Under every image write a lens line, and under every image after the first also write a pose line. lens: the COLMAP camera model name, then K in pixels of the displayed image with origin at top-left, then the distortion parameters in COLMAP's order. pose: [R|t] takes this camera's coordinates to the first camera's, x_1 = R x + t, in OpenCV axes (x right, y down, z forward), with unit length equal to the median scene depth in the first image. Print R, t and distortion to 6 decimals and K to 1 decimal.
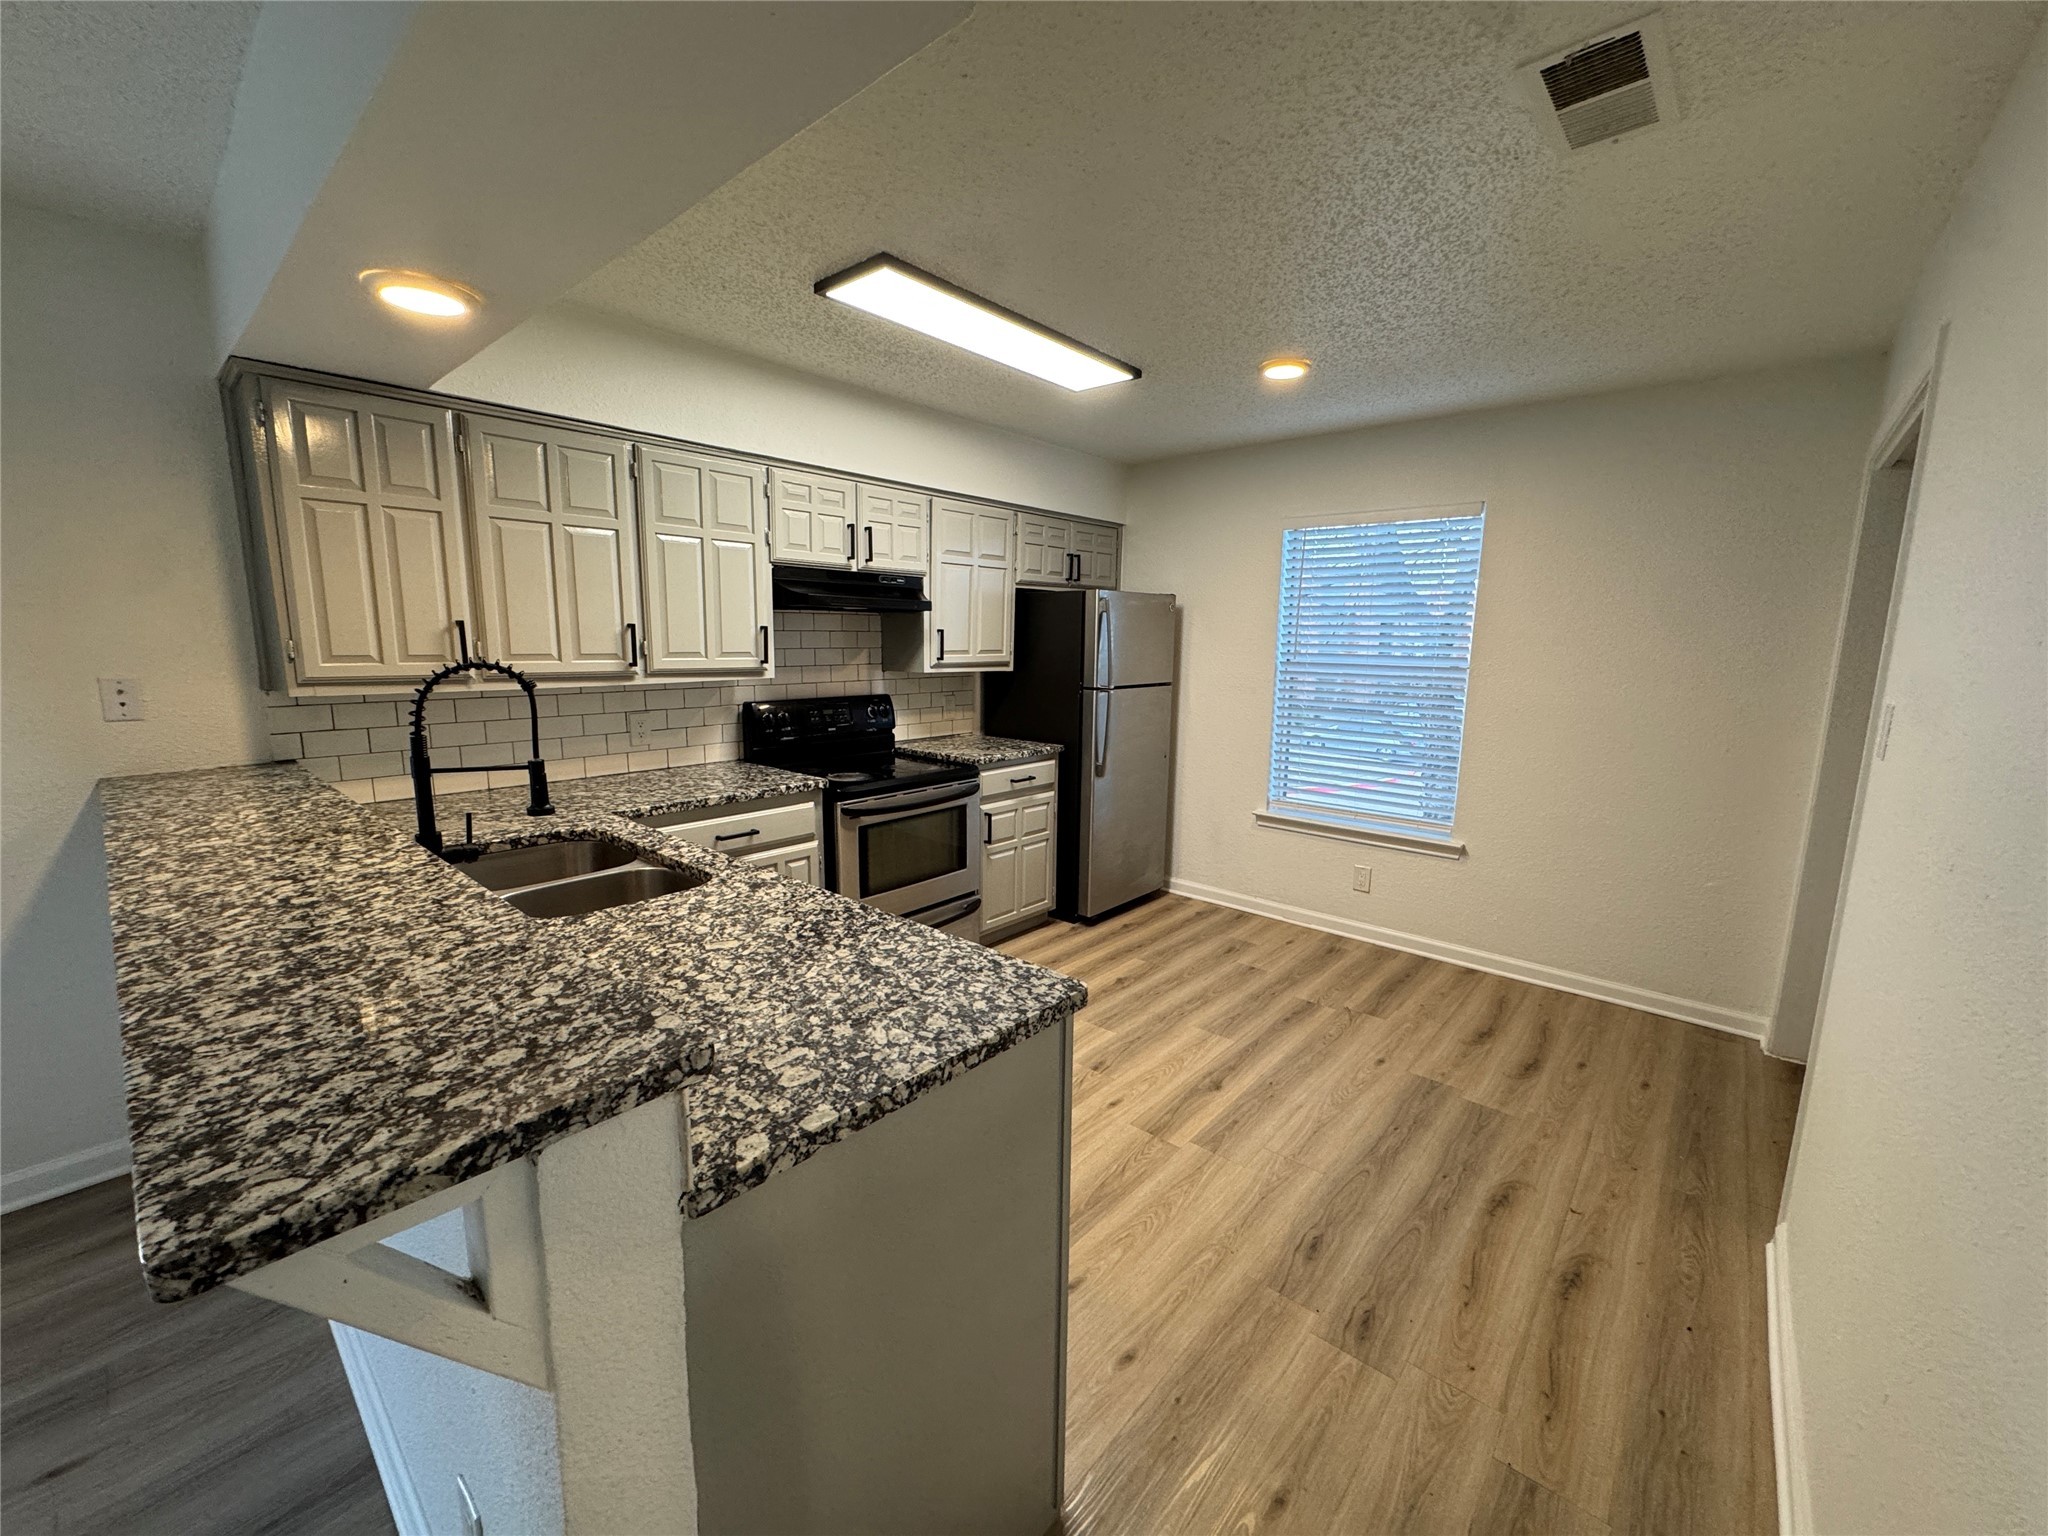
lens RADIAL K [[820.2, 0, 1022.4], [0, 820.2, 763.3], [0, 0, 1]] dist [-0.000166, -0.000186]
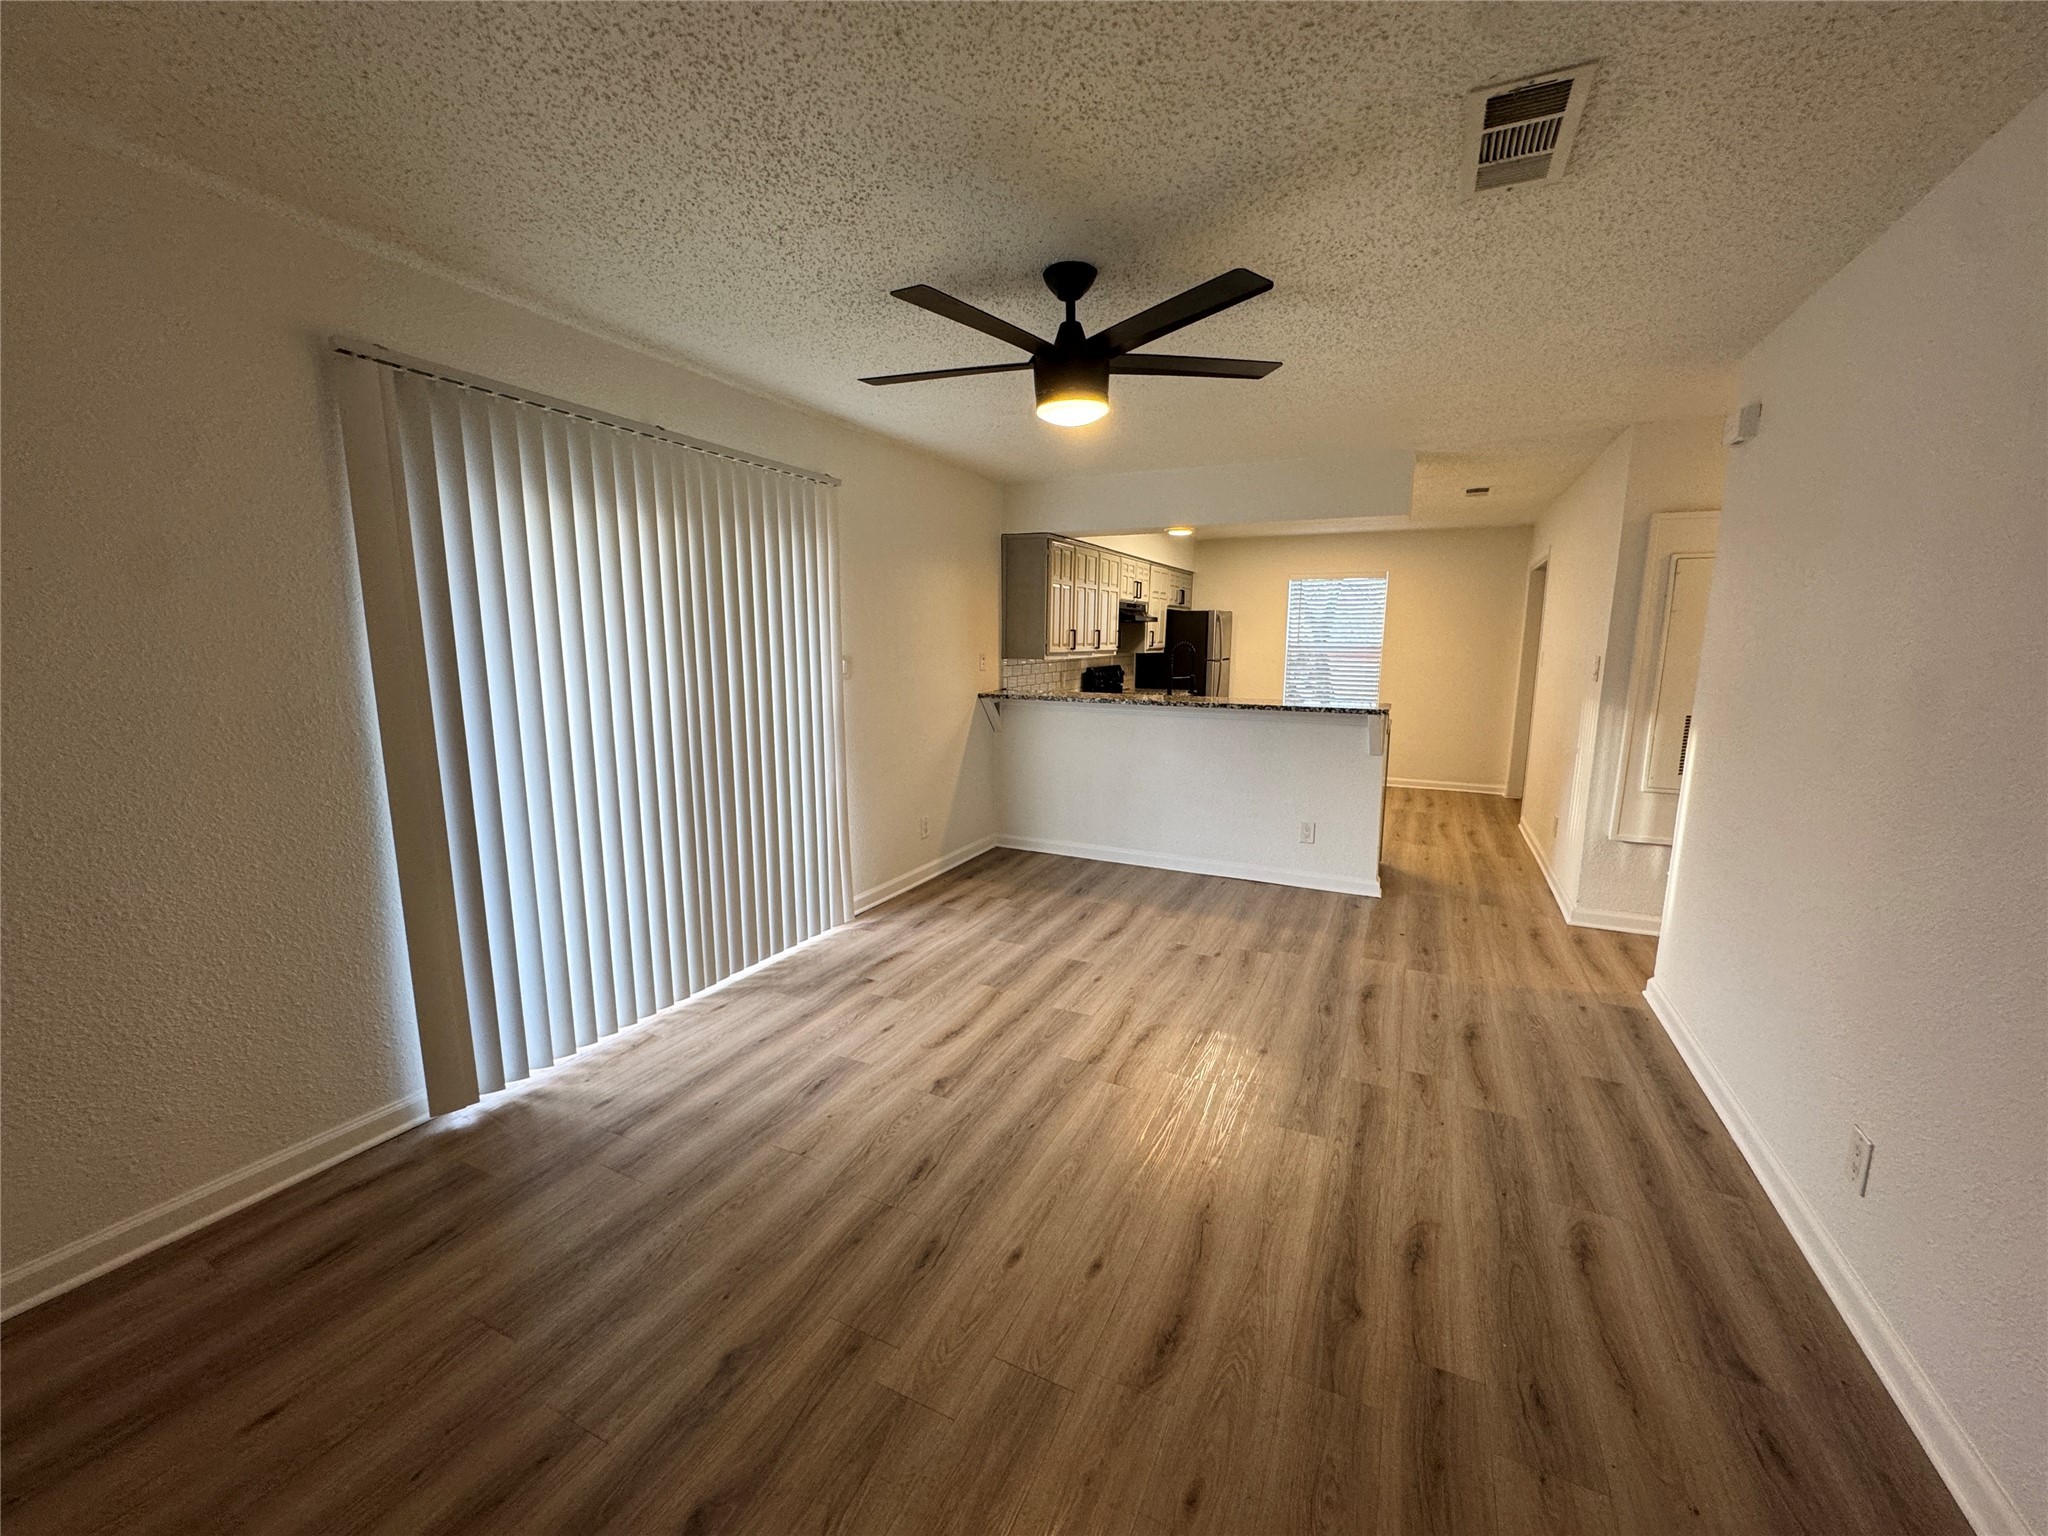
lens RADIAL K [[809.2, 0, 1022.9], [0, 809.2, 771.4], [0, 0, 1]] dist [-0.002941, -0.000214]
pose [[0.965140, -0.053310, 0.256246, -1.151812], [0.049398, 0.998544, 0.021683, 0.147830], [-0.257029, -0.008269, 0.966368, -1.015646]]
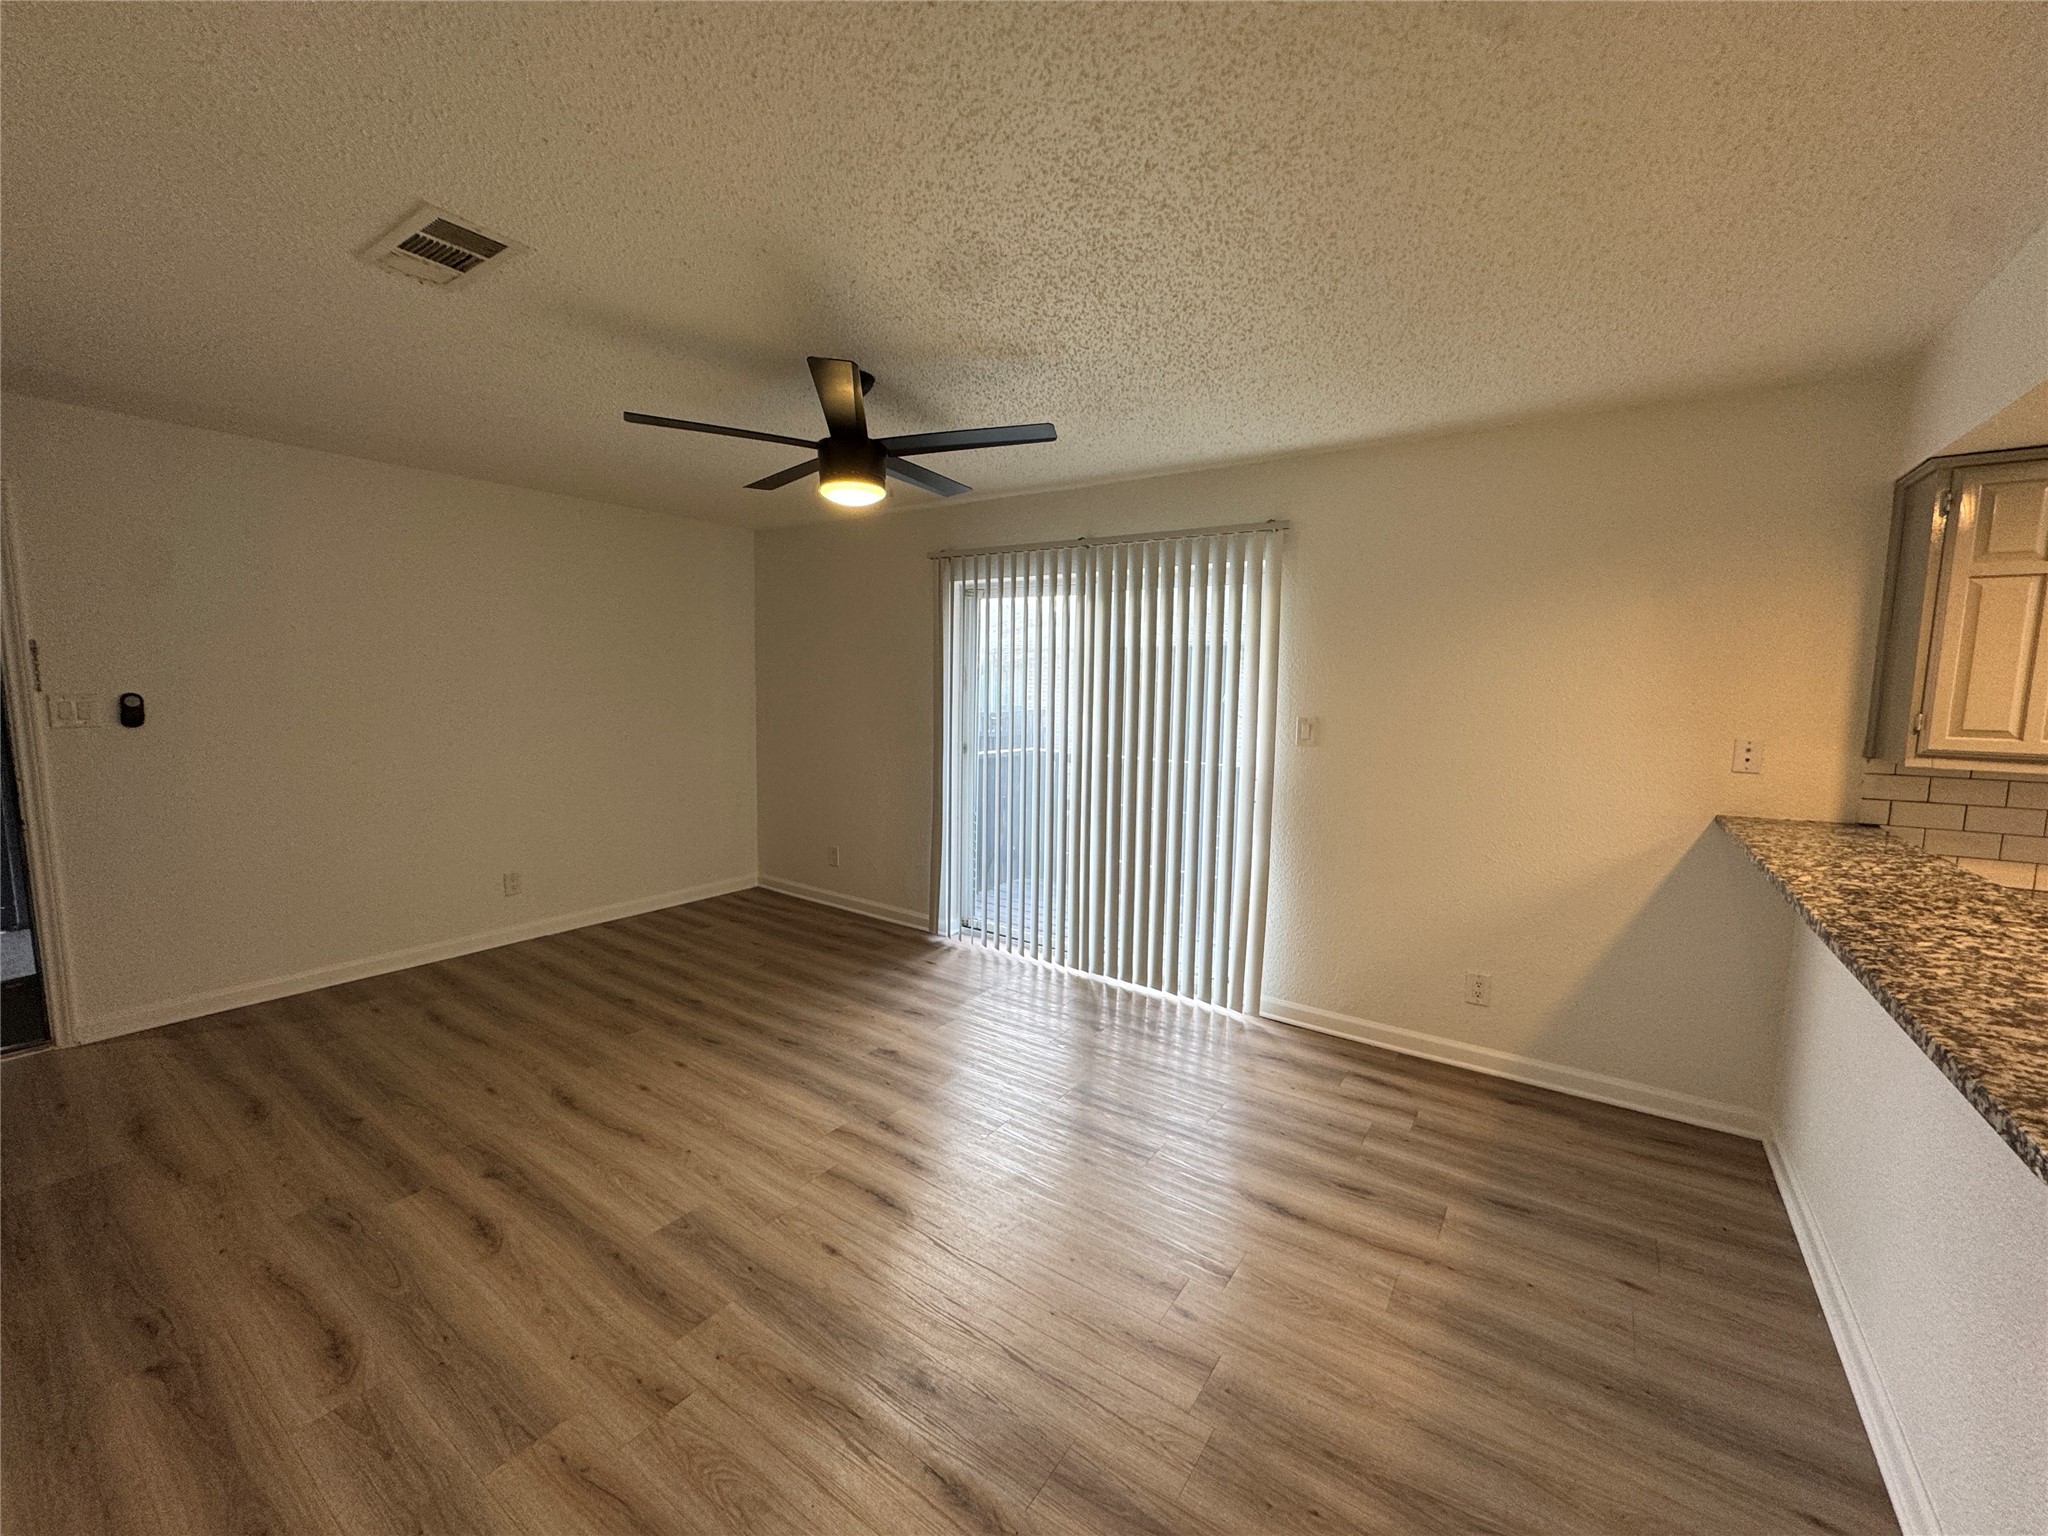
lens RADIAL K [[809.2, 0, 1022.9], [0, 809.2, 771.4], [0, 0, 1]] dist [-0.002941, -0.000214]
pose [[0.110679, 0.096329, -0.989177, 0.006773], [-0.164786, 0.983294, 0.077319, 0.022773], [0.980100, 0.154445, 0.124704, -0.170634]]
